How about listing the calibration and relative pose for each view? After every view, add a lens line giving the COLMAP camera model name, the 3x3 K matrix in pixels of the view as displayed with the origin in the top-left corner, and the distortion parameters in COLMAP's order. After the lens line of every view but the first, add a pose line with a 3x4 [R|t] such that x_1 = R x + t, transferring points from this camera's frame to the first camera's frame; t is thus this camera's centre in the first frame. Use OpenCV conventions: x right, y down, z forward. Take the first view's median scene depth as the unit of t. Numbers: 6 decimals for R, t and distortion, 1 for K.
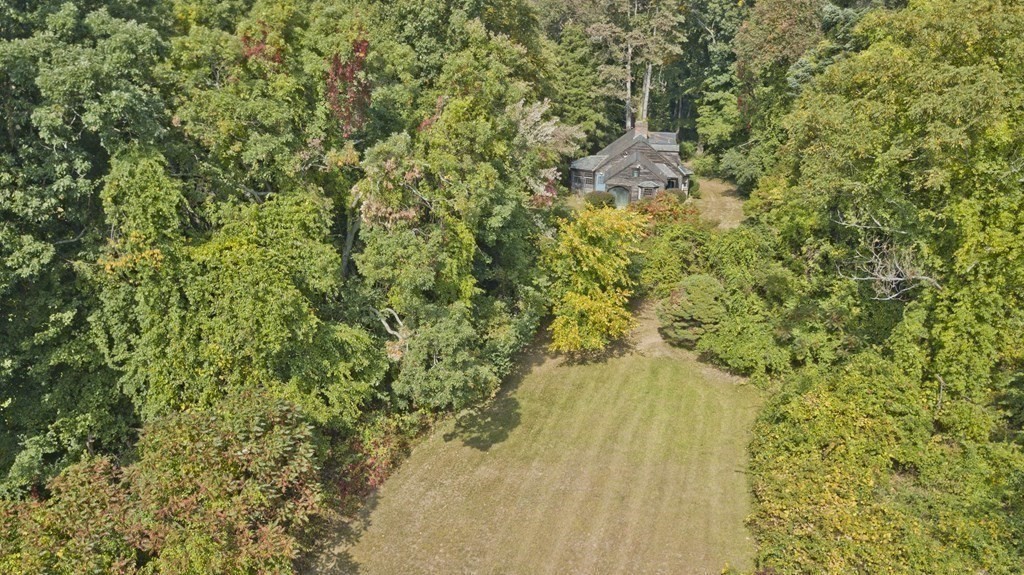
lens RADIAL K [[791.6, 0, 511.5], [0, 791.6, 294.1], [0, 0, 1]] dist [0.033380, -0.004791]
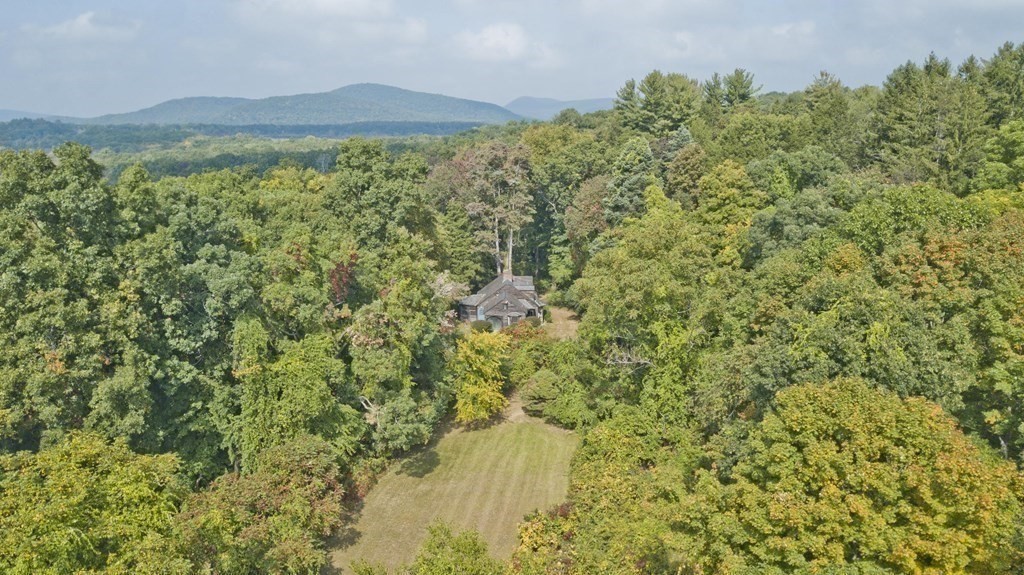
lens RADIAL K [[773.7, 0, 509.9], [0, 773.7, 296.1], [0, 0, 1]] dist [0.050694, -0.108789]
pose [[0.988485, -0.036921, 0.146743, -0.067937], [0.058993, 0.987070, -0.149038, 0.064180], [-0.139343, 0.155978, 0.977882, -0.646751]]
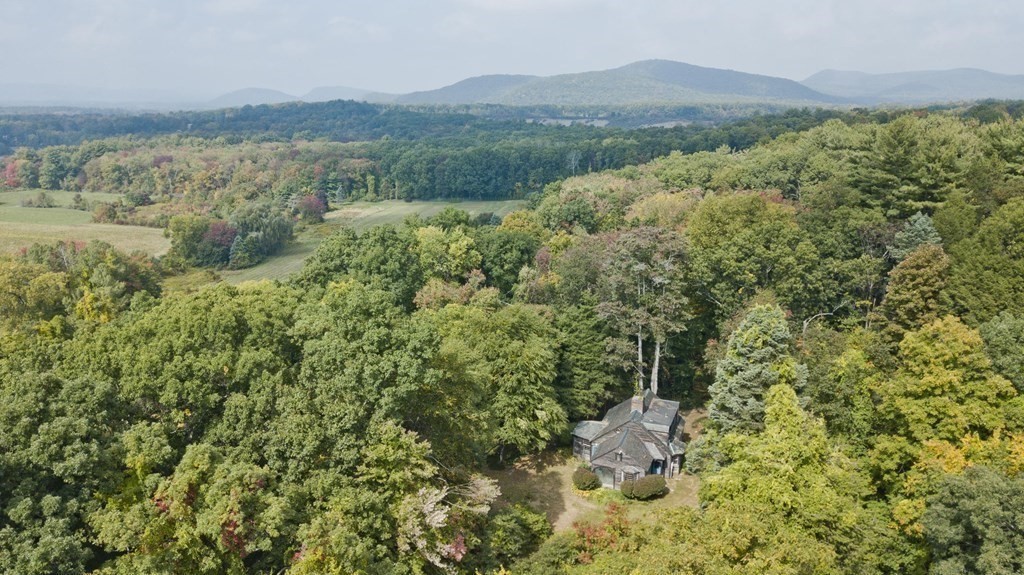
lens RADIAL K [[781.1, 0, 503.8], [0, 781.1, 292.7], [0, 0, 1]] dist [0.010649, -0.009695]
pose [[0.977671, 0.046353, -0.204963, 0.374970], [-0.072341, 0.989992, -0.121175, -0.415215], [0.197295, 0.133297, 0.971240, -0.175390]]
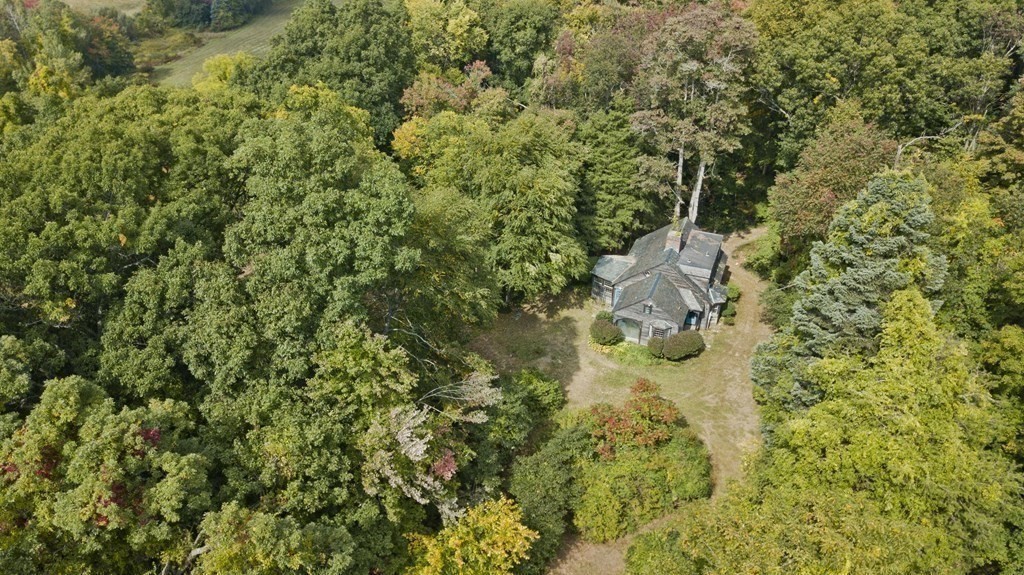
lens RADIAL K [[781.1, 0, 503.8], [0, 781.1, 292.7], [0, 0, 1]] dist [0.010649, -0.009695]
pose [[0.973499, 0.121190, -0.193940, 0.296048], [-0.086375, 0.980075, 0.178864, -0.558455], [0.211752, -0.157372, 0.964570, 0.201494]]
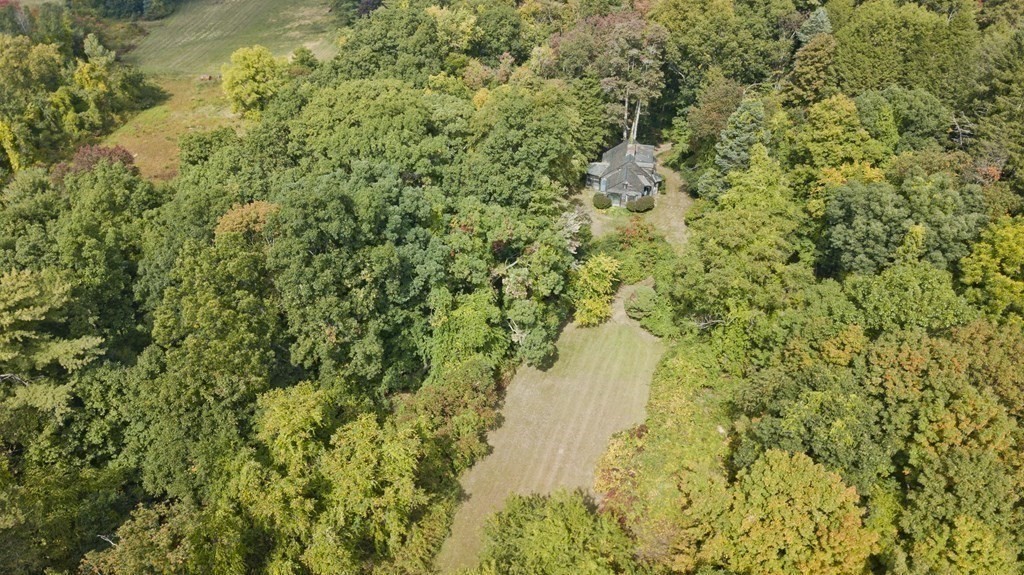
lens RADIAL K [[773.7, 0, 509.9], [0, 773.7, 296.1], [0, 0, 1]] dist [0.050694, -0.108789]
pose [[0.999630, 0.026558, -0.005813, -0.124223], [-0.024624, 0.975085, 0.220461, -0.498125], [0.011523, -0.220237, 0.975378, -1.152105]]
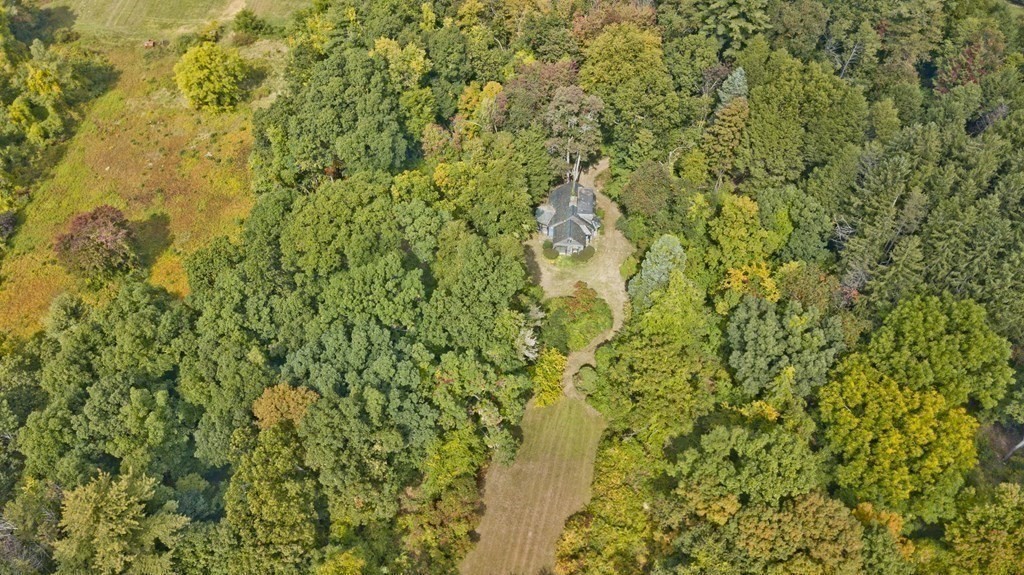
lens RADIAL K [[779.9, 0, 512.0], [0, 779.9, 287.5], [0, 0, 1]] dist [-0.006940, -0.008132]
pose [[0.997436, -0.039197, 0.059868, -0.182905], [0.007975, 0.892311, 0.451351, -1.617750], [-0.071113, -0.449717, 0.890336, -1.316791]]
